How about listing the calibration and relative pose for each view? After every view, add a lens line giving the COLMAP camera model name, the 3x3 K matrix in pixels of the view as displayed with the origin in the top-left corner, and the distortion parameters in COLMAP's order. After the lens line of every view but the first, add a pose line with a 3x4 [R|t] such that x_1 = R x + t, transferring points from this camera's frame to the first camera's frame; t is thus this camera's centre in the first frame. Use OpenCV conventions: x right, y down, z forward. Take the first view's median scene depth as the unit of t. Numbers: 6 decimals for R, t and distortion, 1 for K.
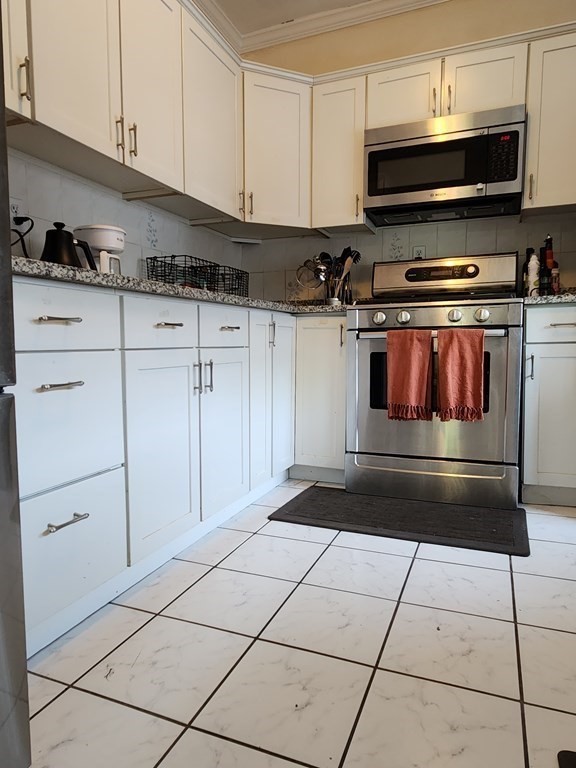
lens RADIAL K [[495.1, 0, 292.1], [0, 495.1, 385.2], [0, 0, 1]] dist [0.014146, -0.004044]
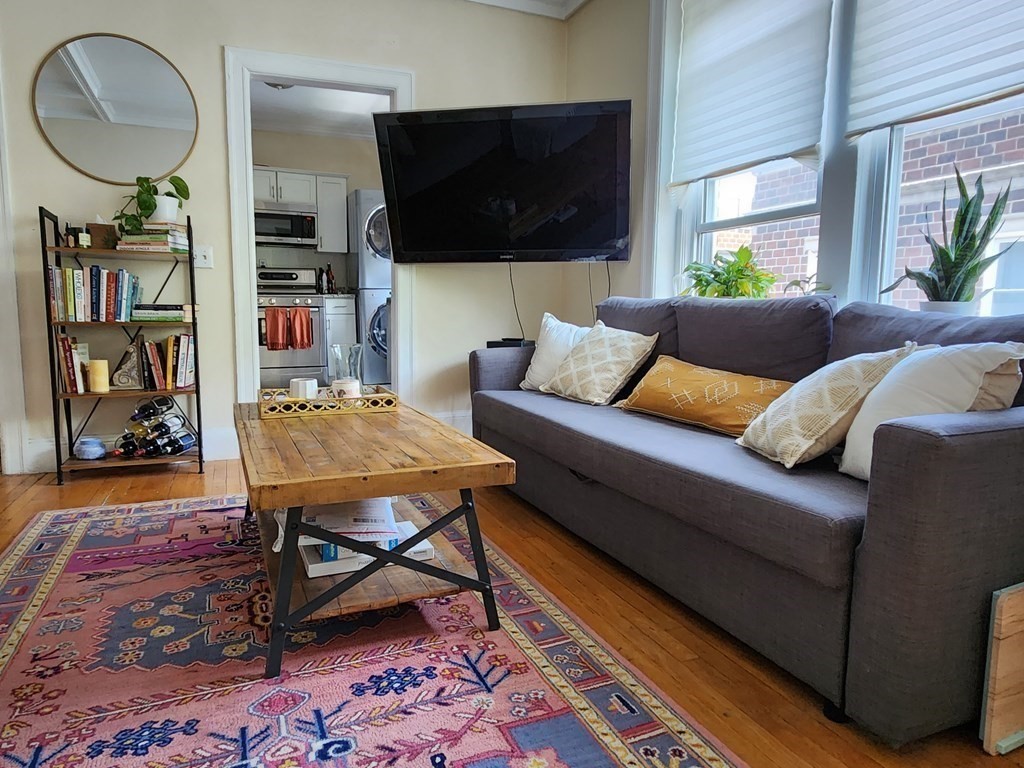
lens RADIAL K [[660.2, 0, 512.4], [0, 660.2, 388.0], [0, 0, 1]] dist [0.014146, -0.004044]
pose [[0.703221, -0.078749, 0.706596, -1.068282], [0.044216, 0.996767, 0.067083, 0.085898], [-0.709595, -0.015931, 0.704430, -1.710590]]
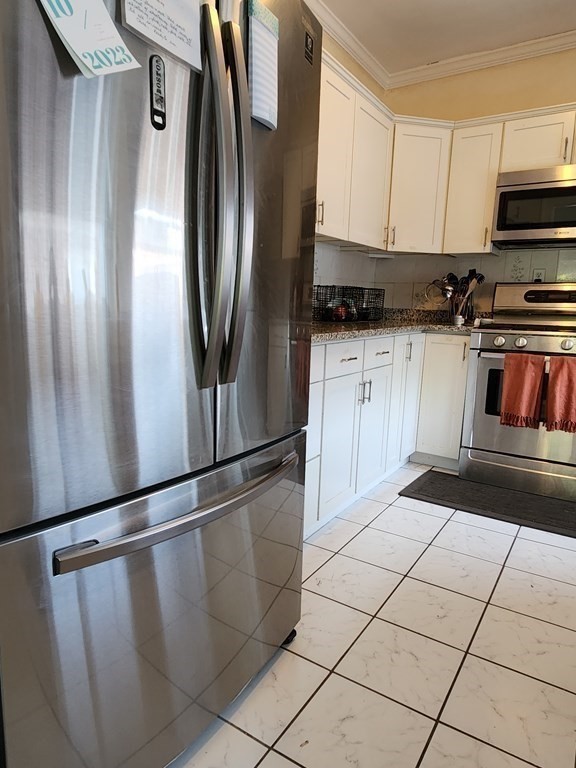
lens RADIAL K [[495.1, 0, 292.3], [0, 495.1, 385.3], [0, 0, 1]] dist [0.014146, -0.004044]
pose [[0.982032, 0.062281, -0.178138, -0.098995], [-0.047962, 0.995345, 0.083590, -0.105402], [0.182515, -0.073544, 0.980449, -0.292817]]
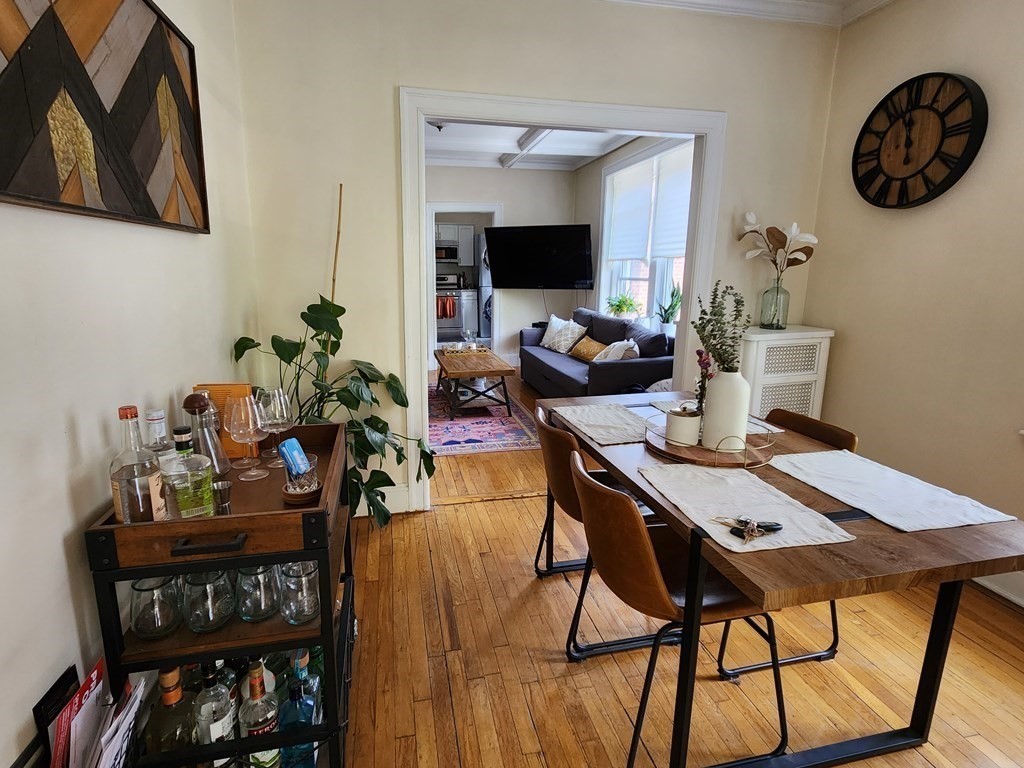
lens RADIAL K [[523.7, 0, 508.5], [0, 523.7, 377.5], [0, 0, 1]] dist [-0.000965, -0.000008]
pose [[0.818828, -0.111934, 0.563020, -1.818380], [0.032393, 0.988252, 0.149362, -0.078929], [-0.573124, -0.104064, 0.812834, -2.981076]]
